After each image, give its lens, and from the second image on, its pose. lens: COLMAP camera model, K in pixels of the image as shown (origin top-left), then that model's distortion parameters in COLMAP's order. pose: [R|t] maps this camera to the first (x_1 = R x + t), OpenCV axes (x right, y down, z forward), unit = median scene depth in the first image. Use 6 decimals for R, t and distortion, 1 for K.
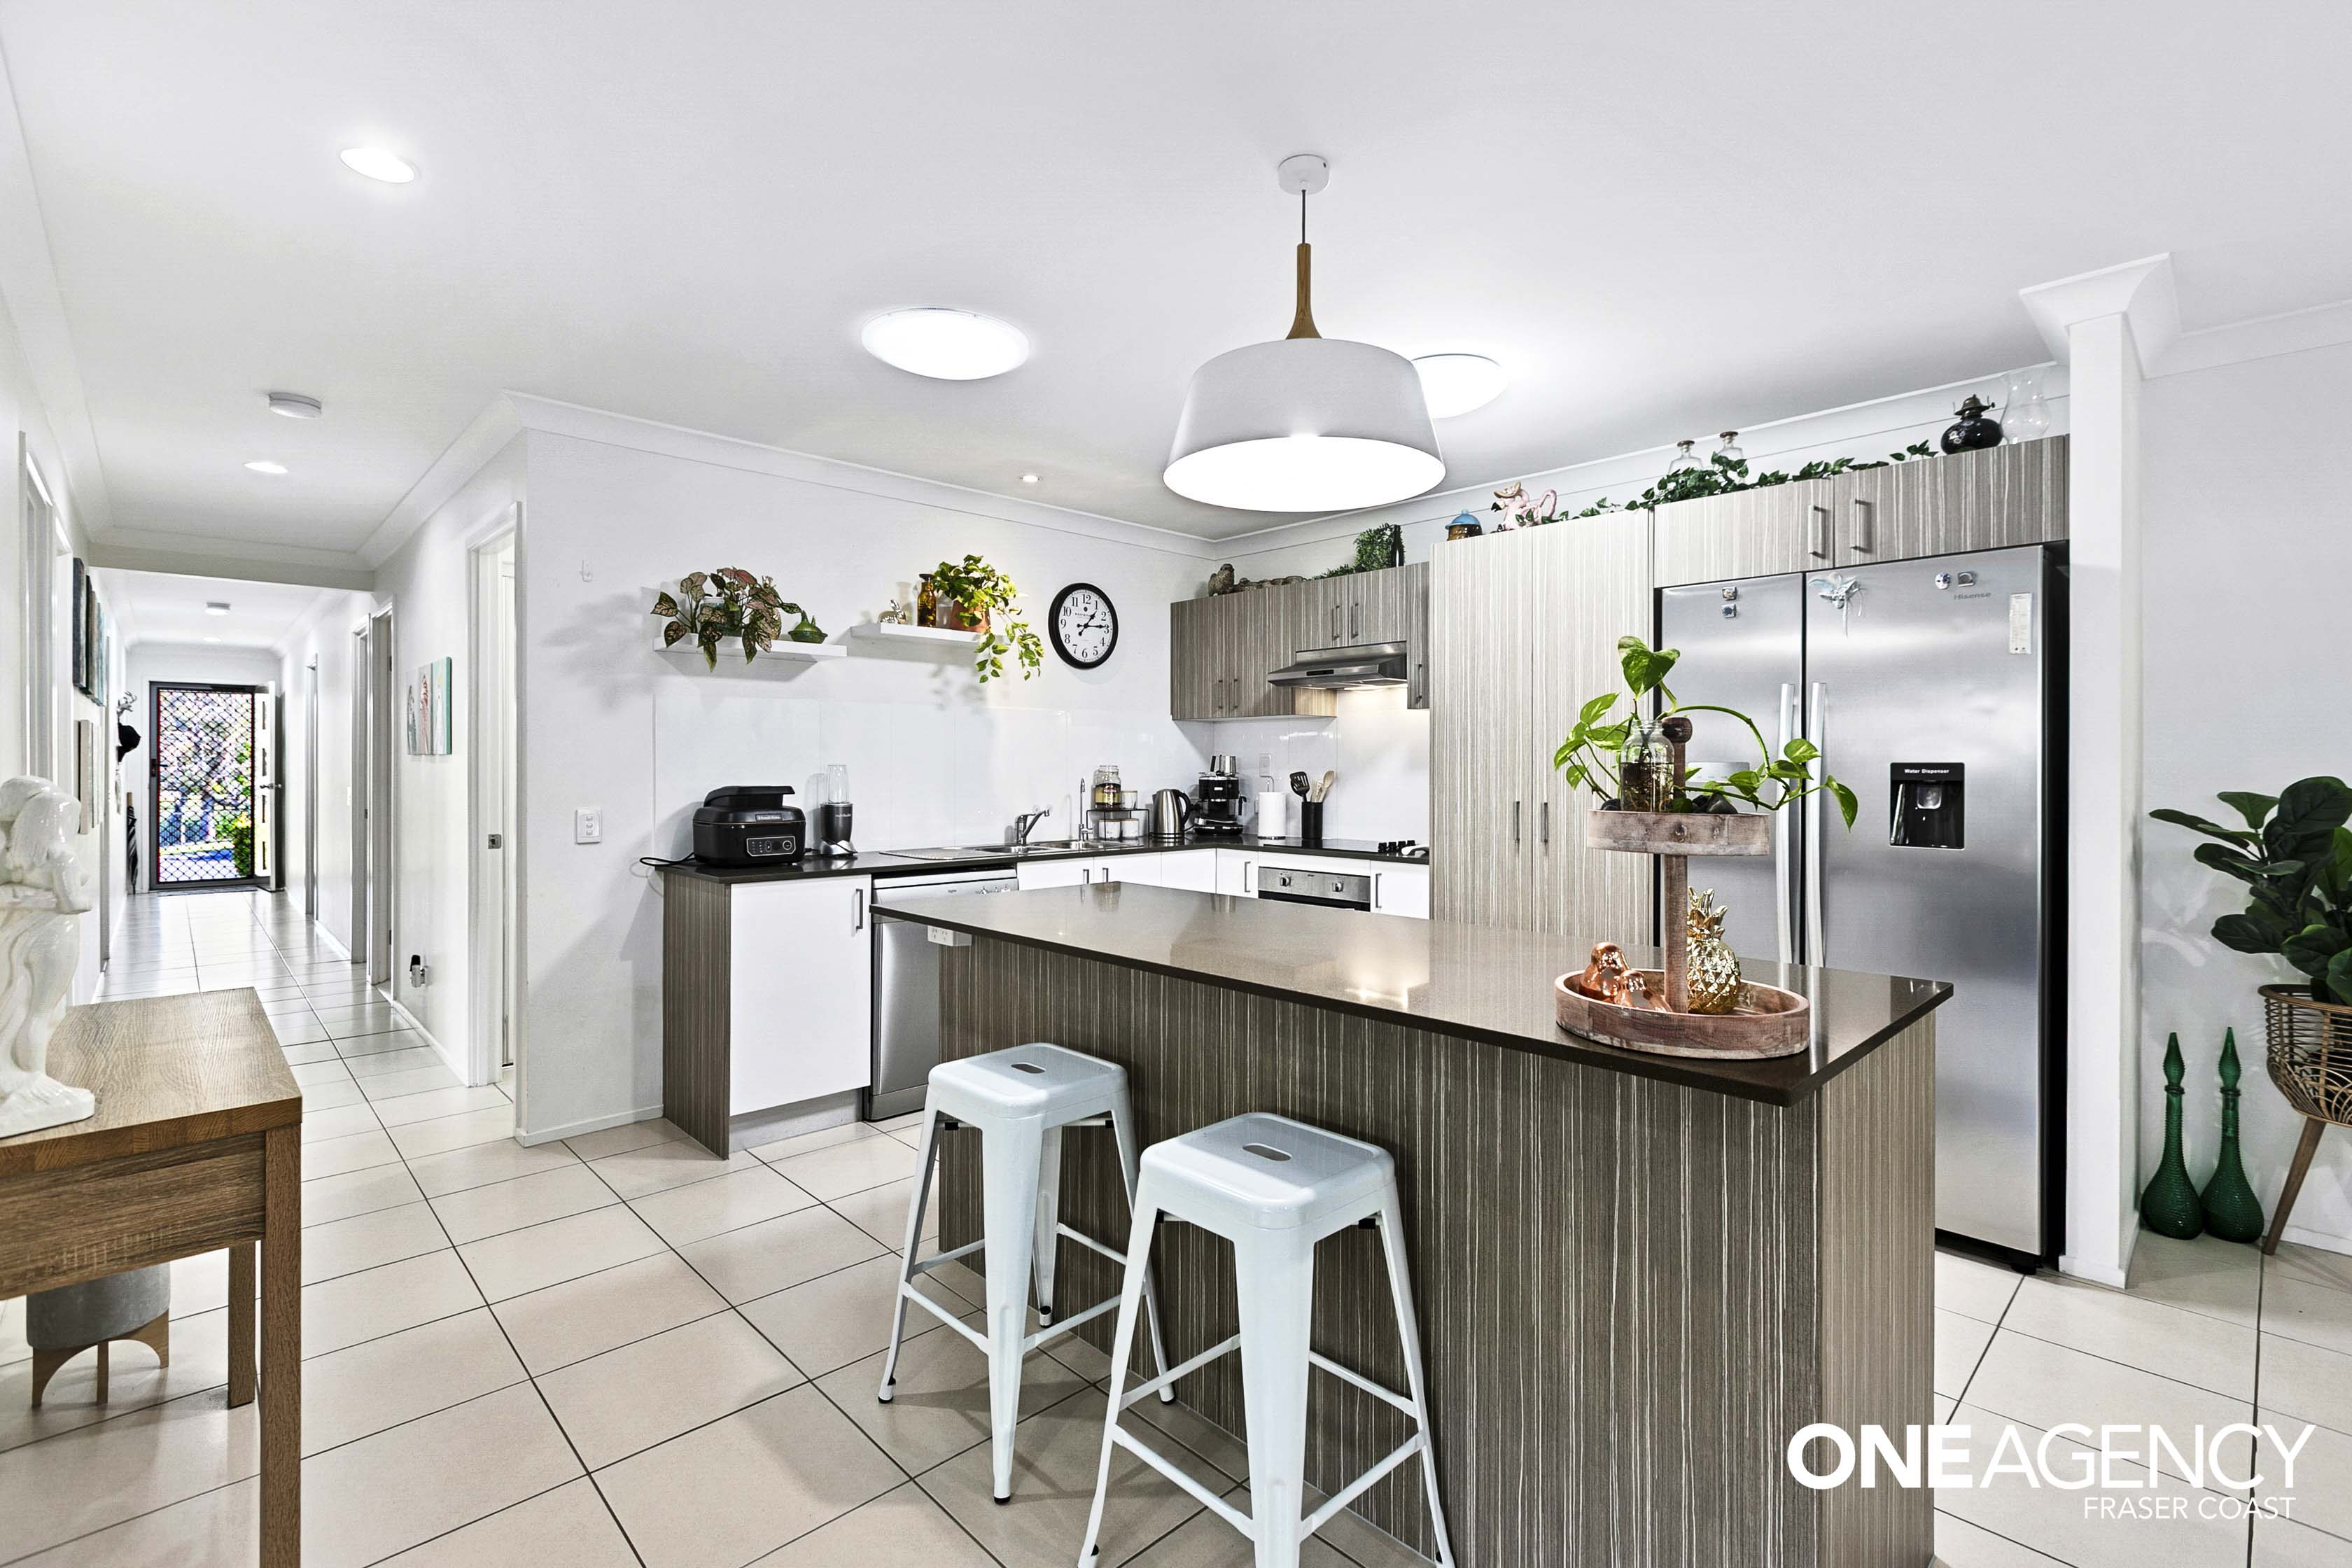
lens RADIAL K [[1073.1, 0, 1172.4], [0, 1073.1, 766.5], [0, 0, 1]] dist [-0.001817, 0.001799]
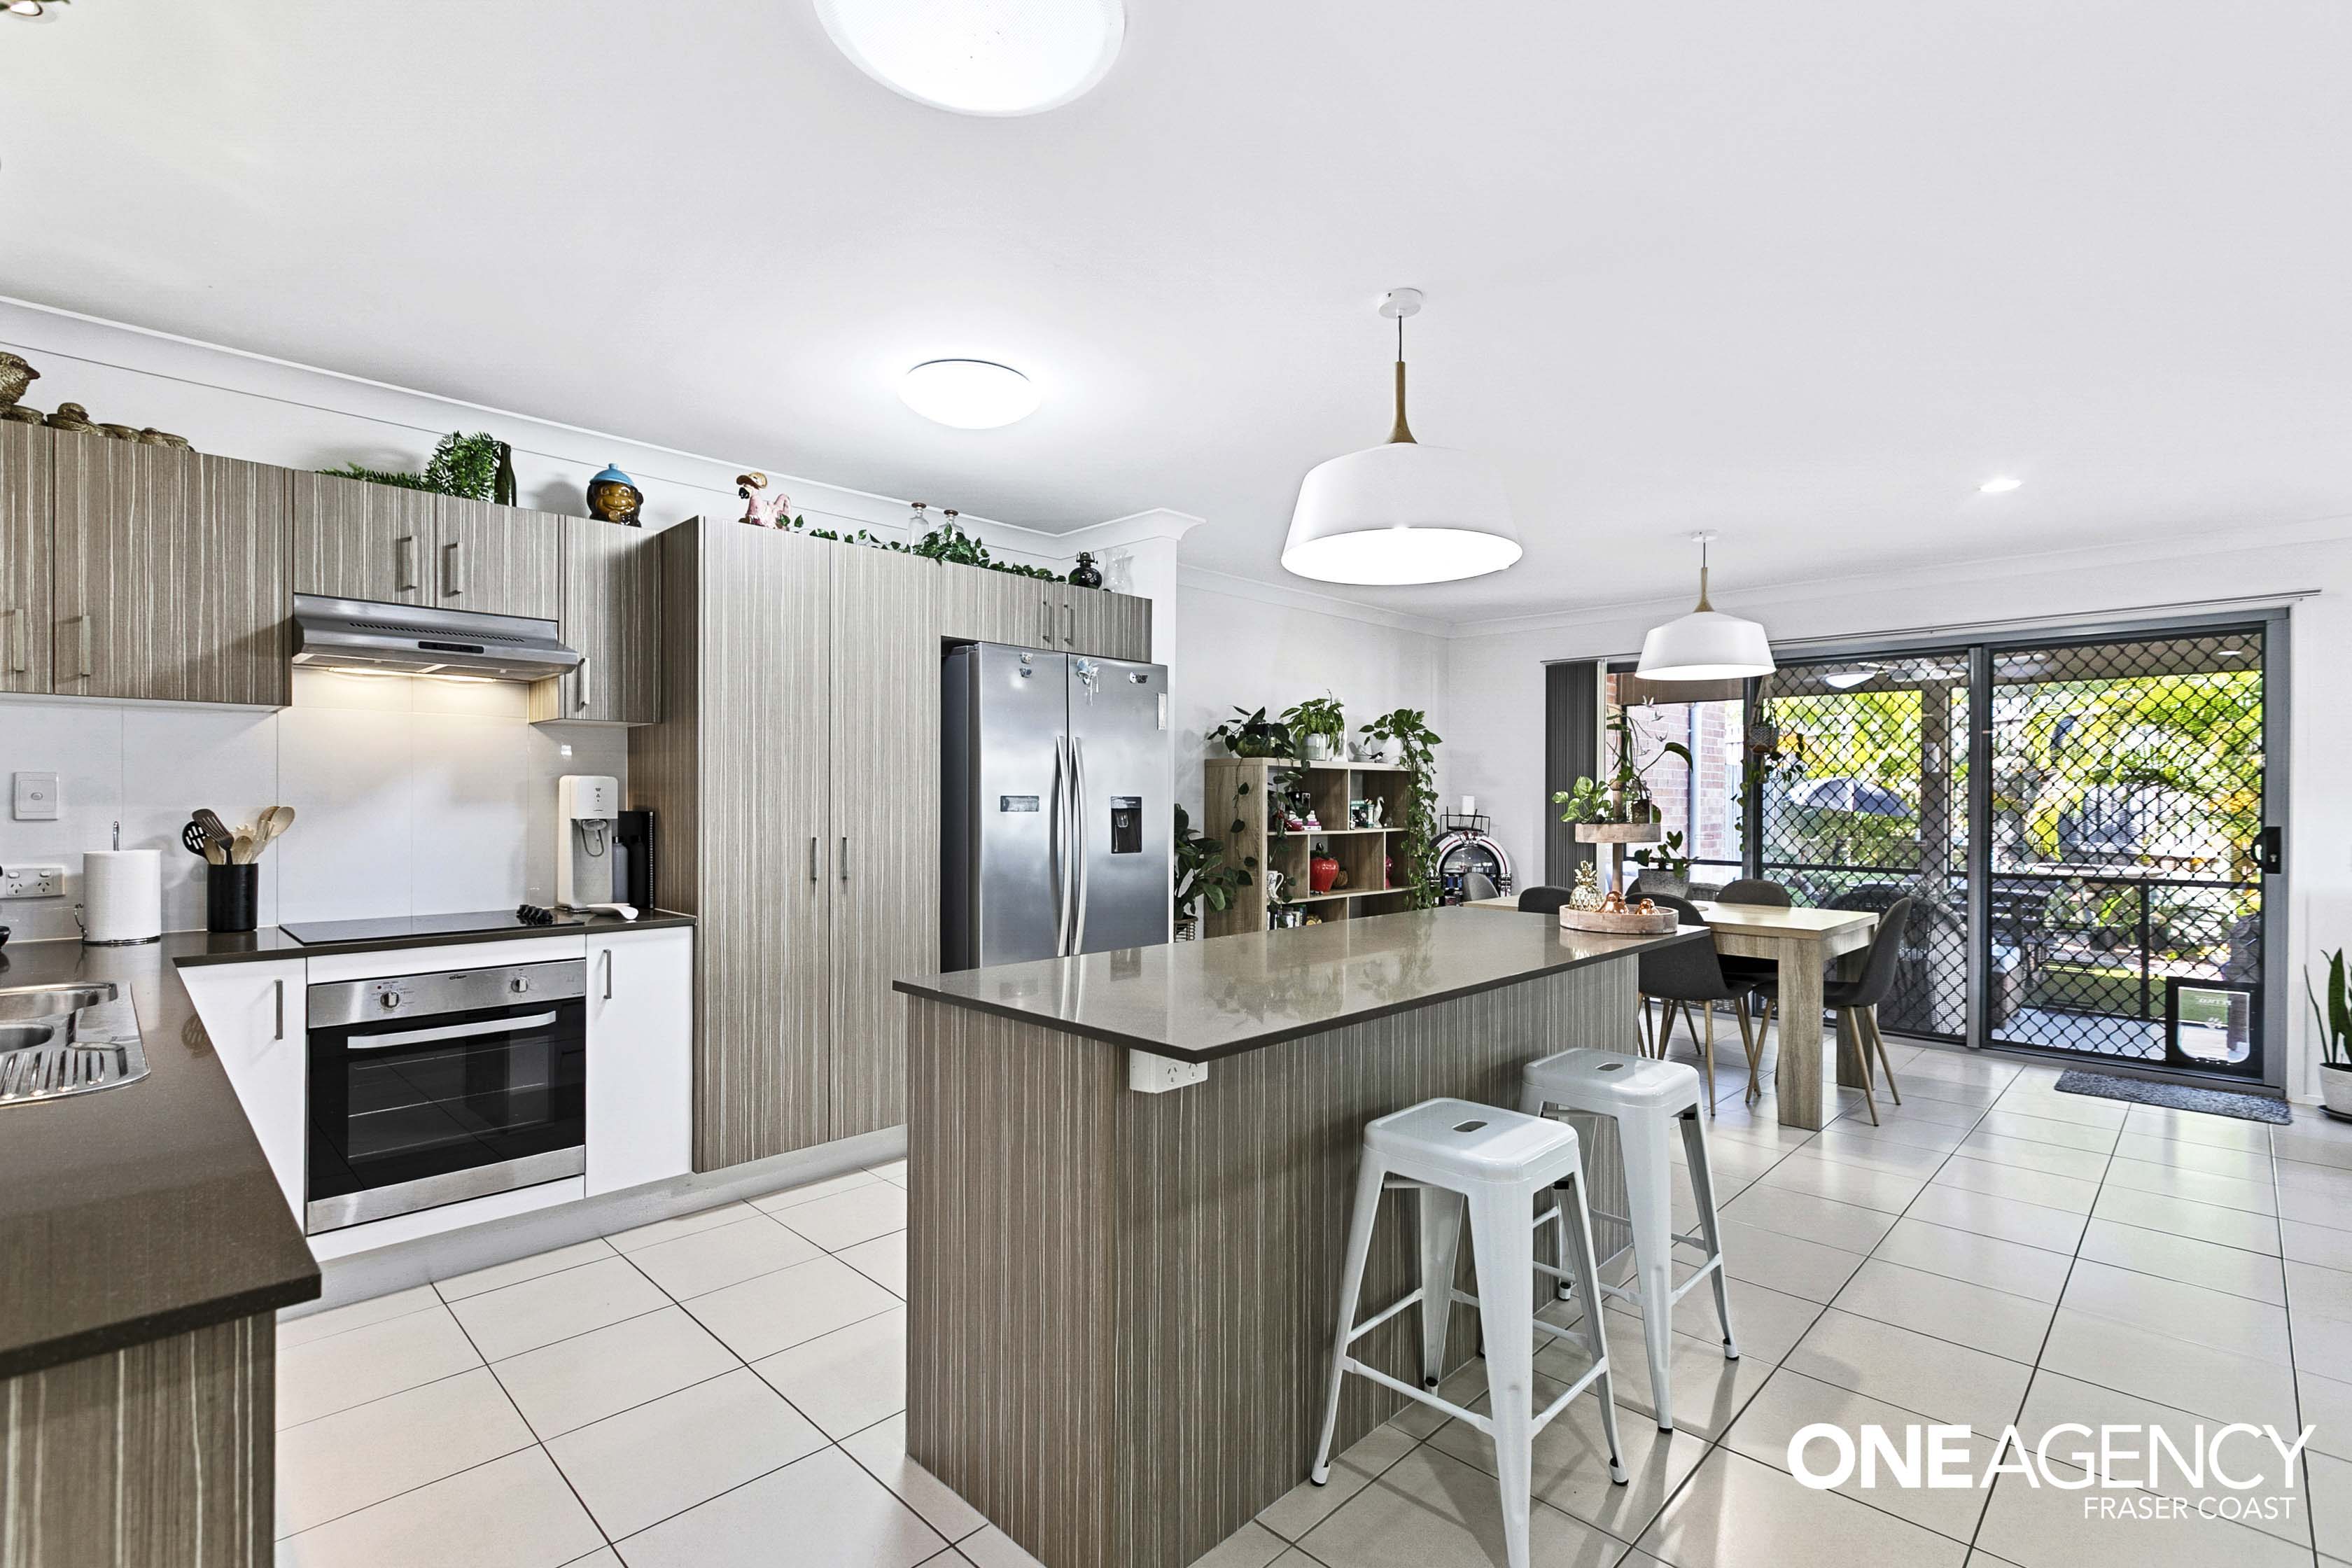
lens RADIAL K [[1073.1, 0, 1176.4], [0, 1073.1, 805.6], [0, 0, 1]] dist [-0.001817, 0.001799]
pose [[-0.034351, -0.007544, 0.999381, -0.616709], [-0.001944, 0.999970, 0.007482, -0.001941], [-0.999408, -0.001686, -0.034365, 0.754554]]
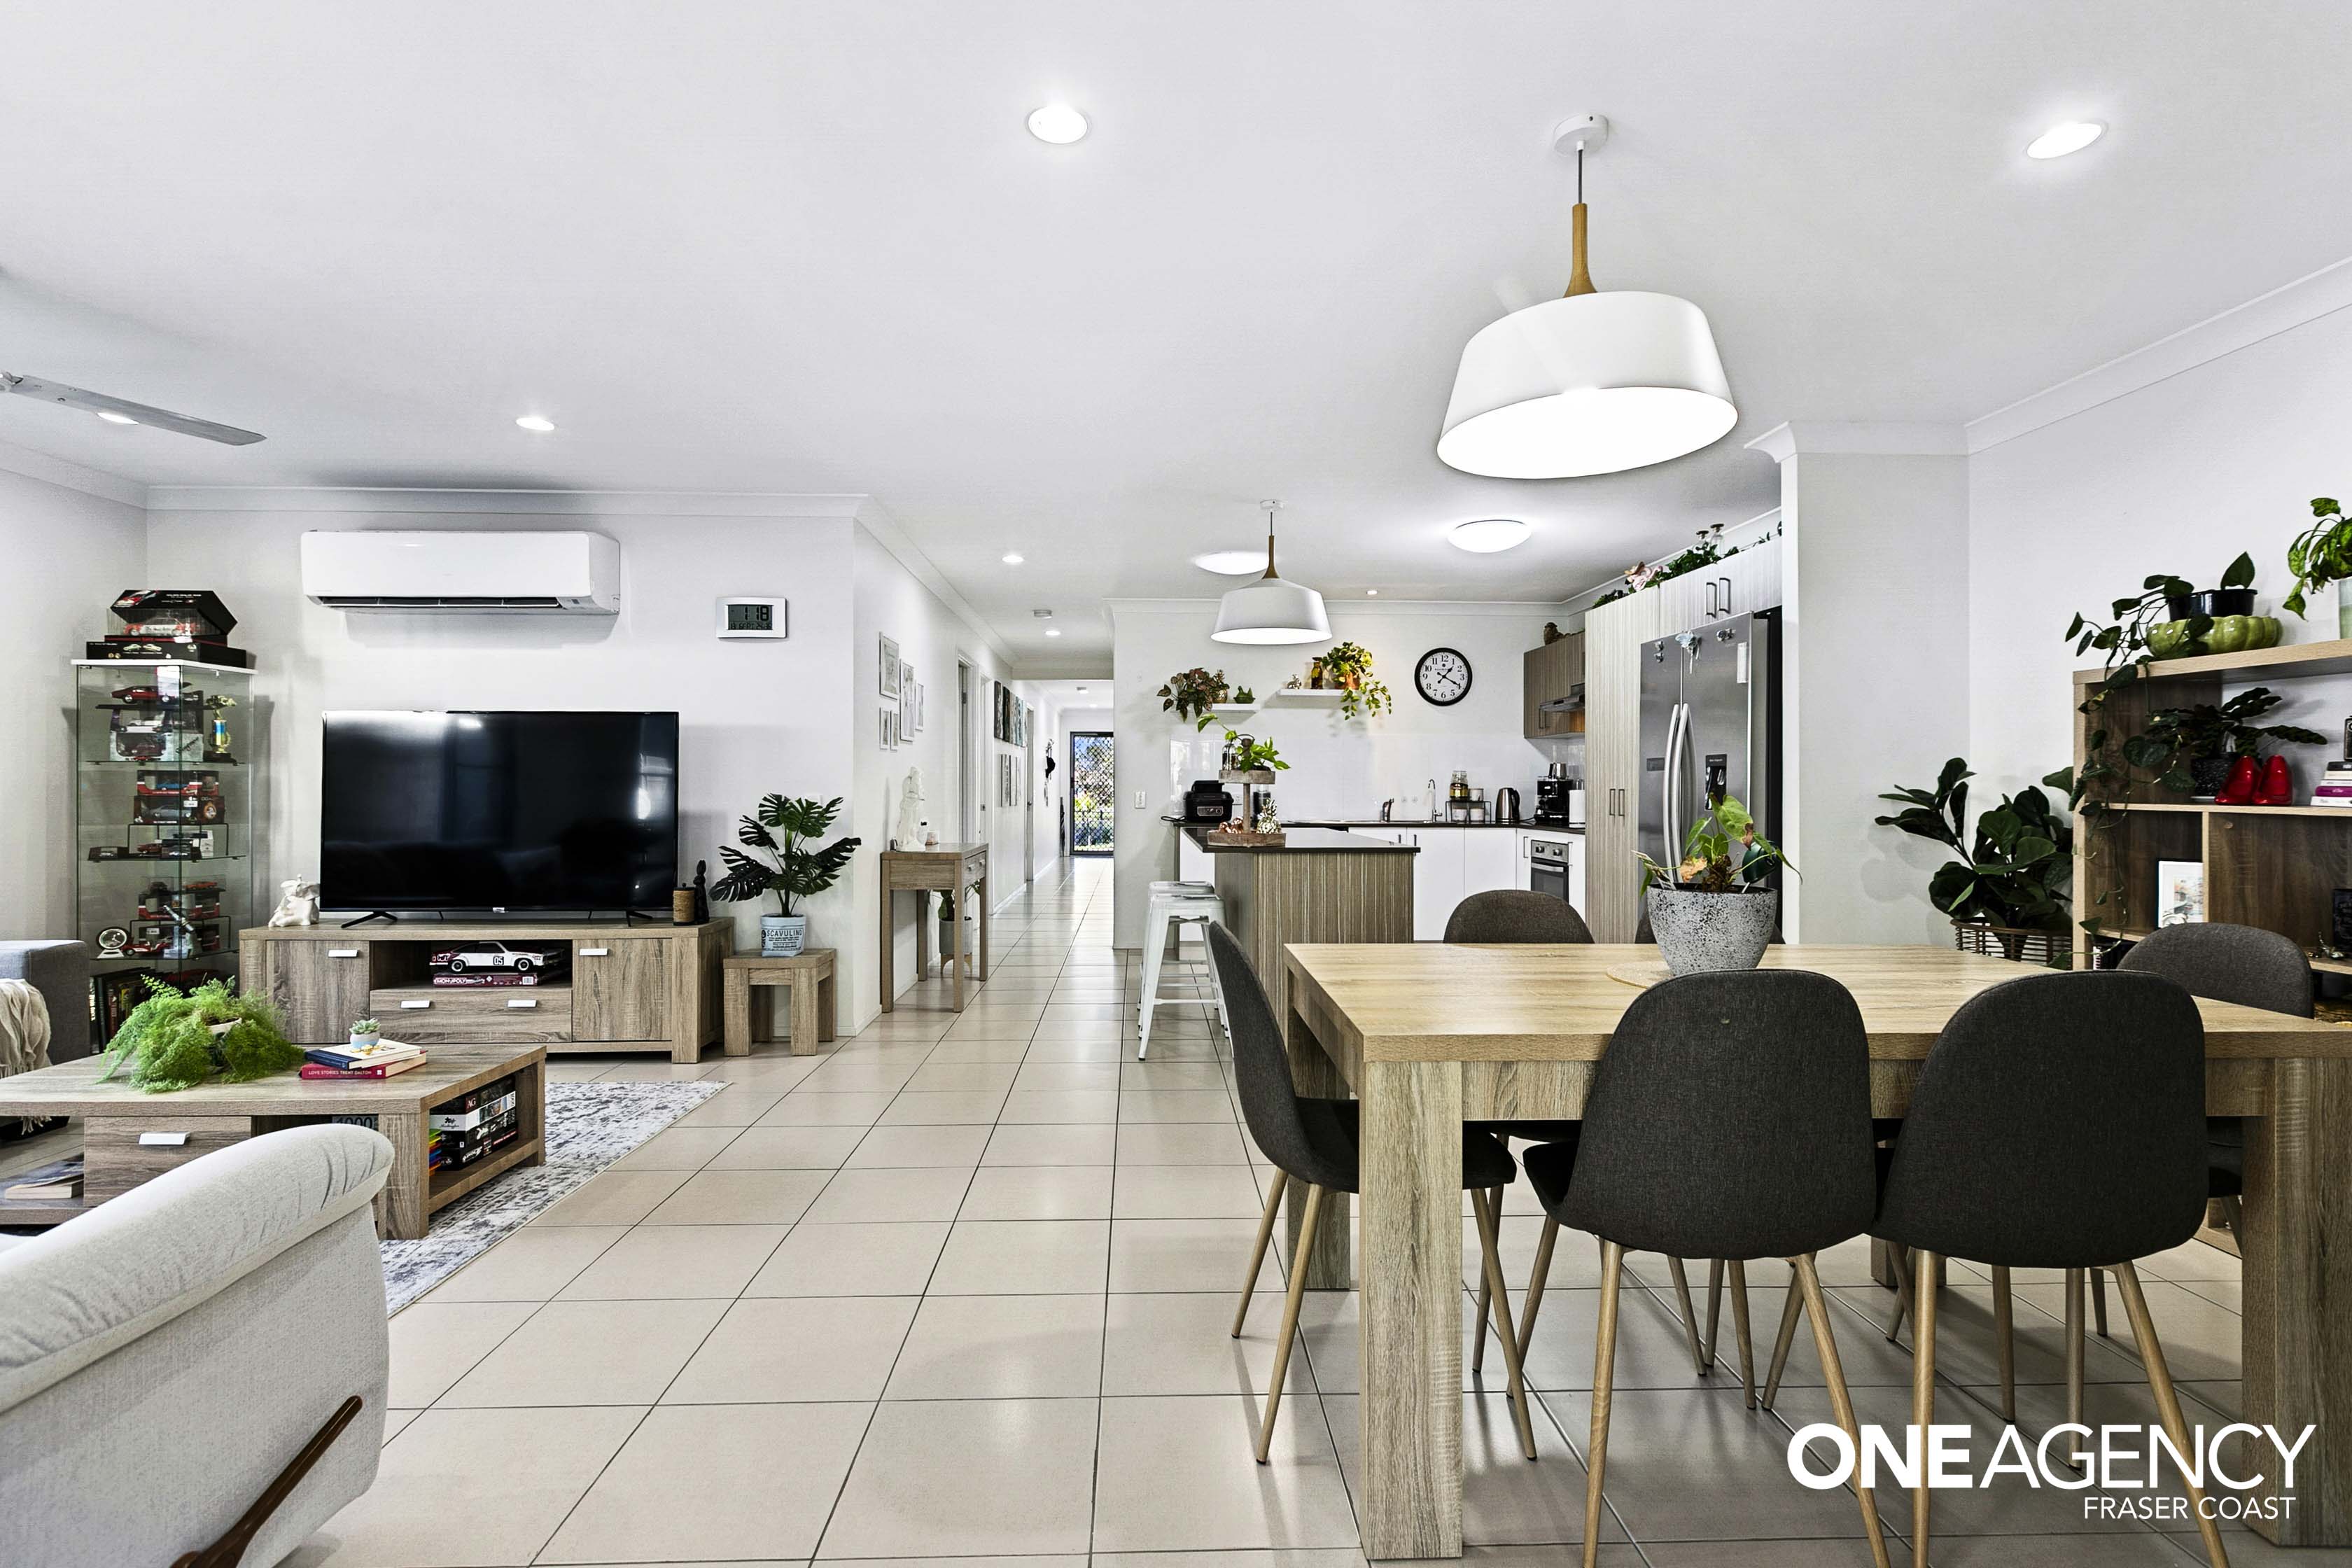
lens RADIAL K [[1073.1, 0, 1168.7], [0, 1073.1, 785.6], [0, 0, 1]] dist [-0.001817, 0.001799]
pose [[0.746886, -0.001286, -0.664950, 0.871534], [-0.001789, 0.999991, -0.003943, 0.036365], [0.664949, 0.004134, 0.746877, -0.507393]]
